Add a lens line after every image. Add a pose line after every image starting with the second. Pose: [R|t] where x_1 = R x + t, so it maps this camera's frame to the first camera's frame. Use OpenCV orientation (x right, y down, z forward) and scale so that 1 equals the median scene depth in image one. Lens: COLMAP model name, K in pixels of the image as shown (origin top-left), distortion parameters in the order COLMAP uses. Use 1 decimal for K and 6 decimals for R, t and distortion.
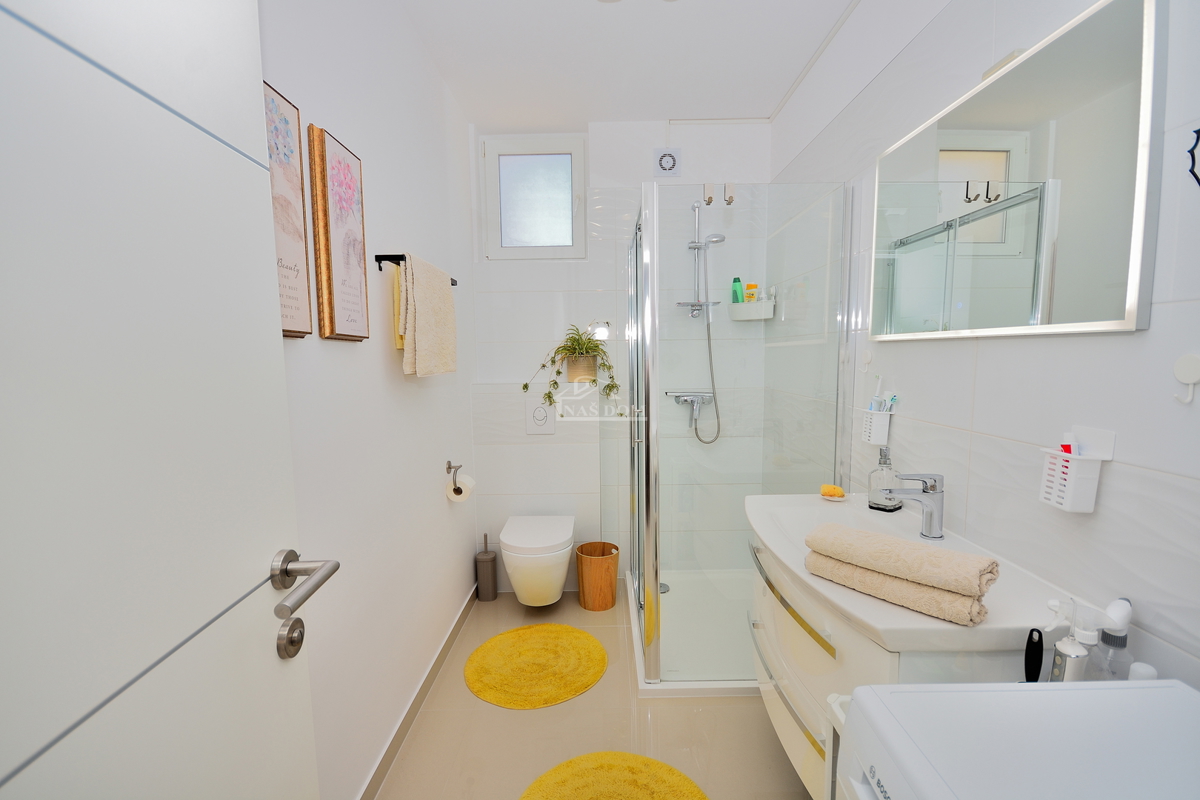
lens RADIAL K [[528.5, 0, 604.3], [0, 528.5, 409.0], [0, 0, 1]] dist [0.009910, -0.010838]
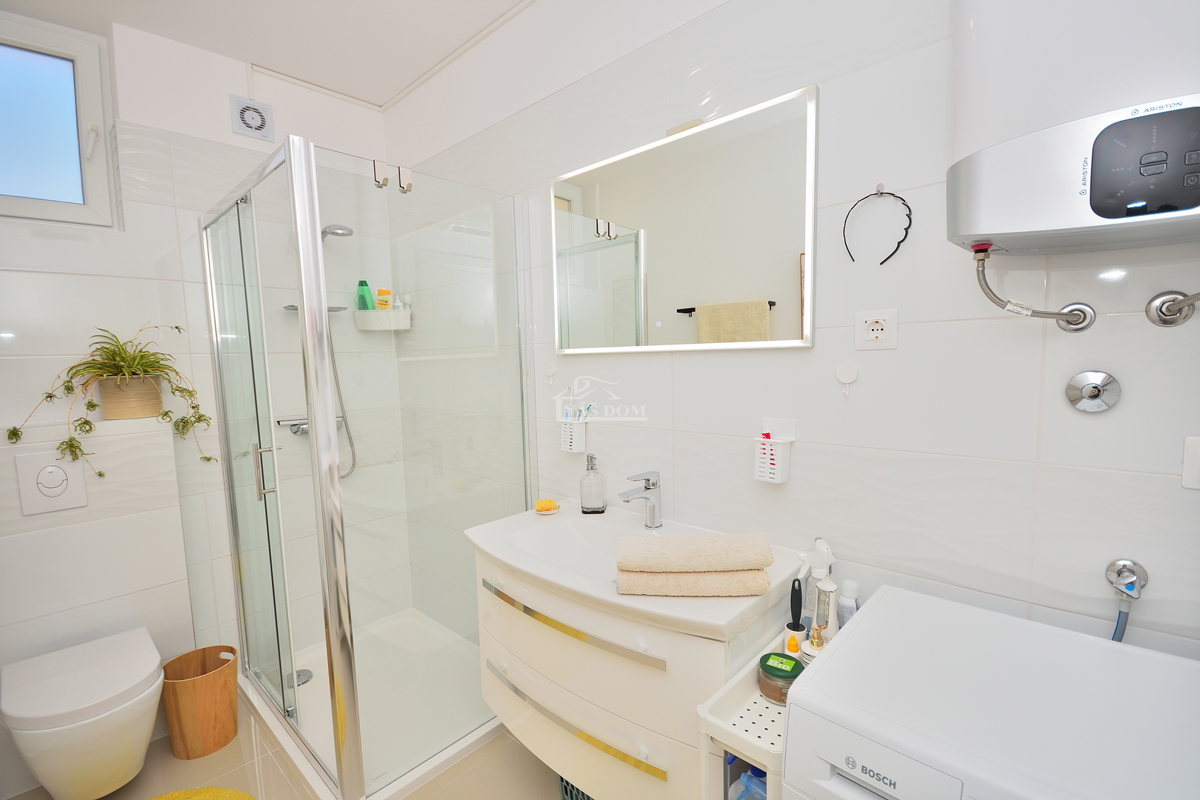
lens RADIAL K [[528.5, 0, 604.3], [0, 528.5, 409.0], [0, 0, 1]] dist [0.009910, -0.010838]
pose [[0.673308, -0.075274, 0.735520, -0.136136], [0.093300, 0.995502, 0.016473, -0.019421], [-0.733452, 0.057533, 0.677303, 0.149139]]
